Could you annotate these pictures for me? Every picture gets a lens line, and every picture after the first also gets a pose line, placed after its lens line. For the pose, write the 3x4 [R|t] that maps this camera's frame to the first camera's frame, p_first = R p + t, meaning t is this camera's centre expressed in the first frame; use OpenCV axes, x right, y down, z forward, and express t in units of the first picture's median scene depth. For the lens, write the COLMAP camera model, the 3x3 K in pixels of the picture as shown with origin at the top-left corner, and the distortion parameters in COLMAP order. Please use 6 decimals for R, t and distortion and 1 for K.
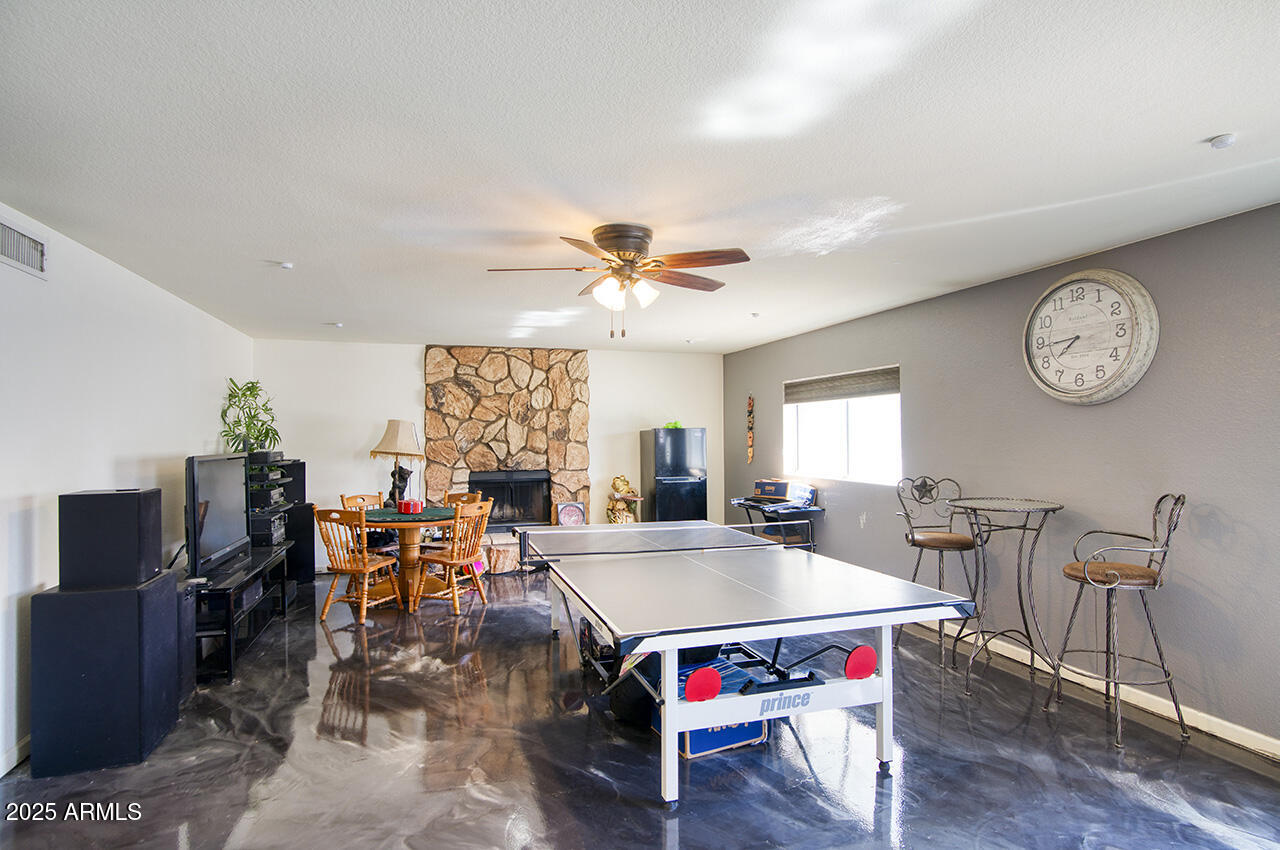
lens RADIAL K [[673.4, 0, 645.3], [0, 673.4, 427.7], [0, 0, 1]] dist [-0.000117, -0.008027]
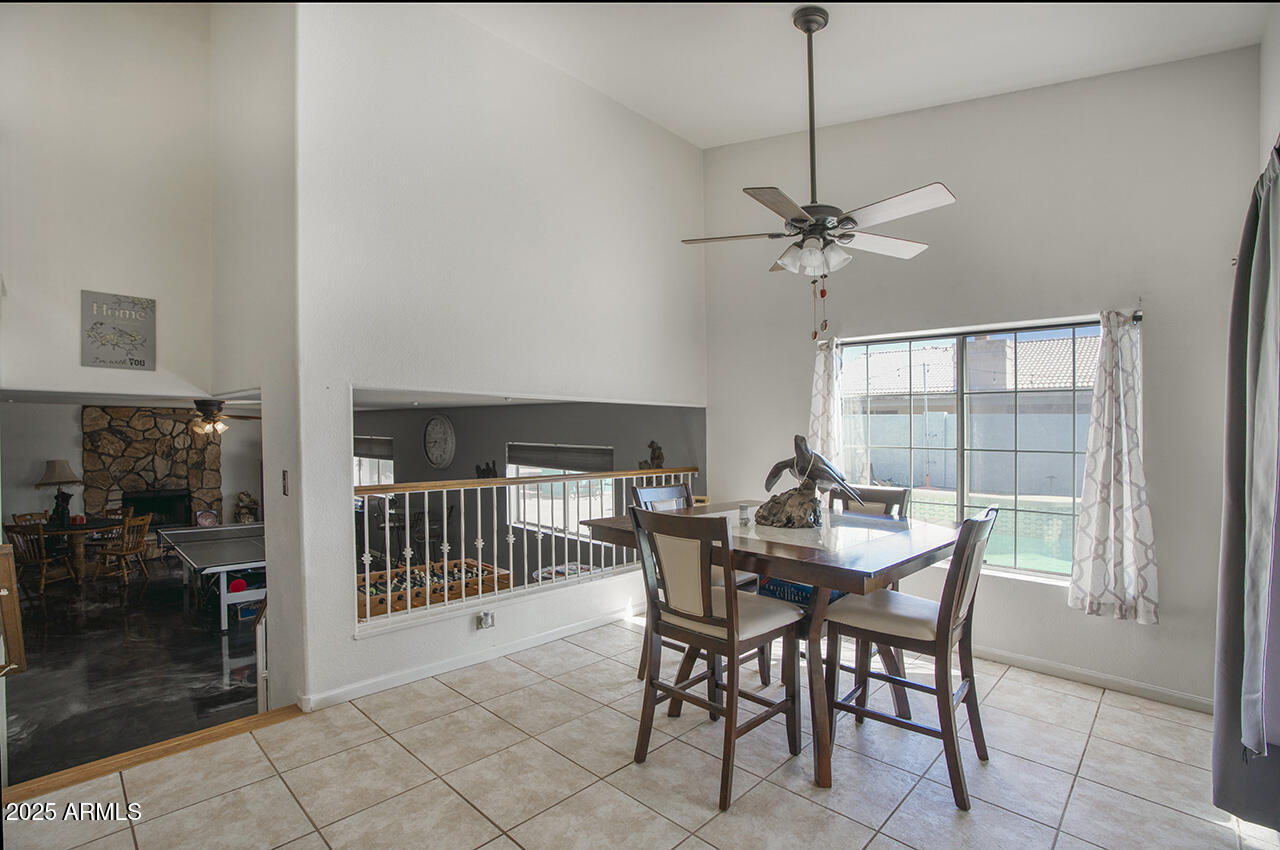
lens RADIAL K [[591.9, 0, 619.0], [0, 591.9, 446.6], [0, 0, 1]] dist [-0.005009, 0.002091]
pose [[0.900195, -0.000804, 0.435485, 0.150634], [-0.015870, 0.999273, 0.034651, -0.095308], [-0.435197, -0.038104, 0.899529, -0.616163]]
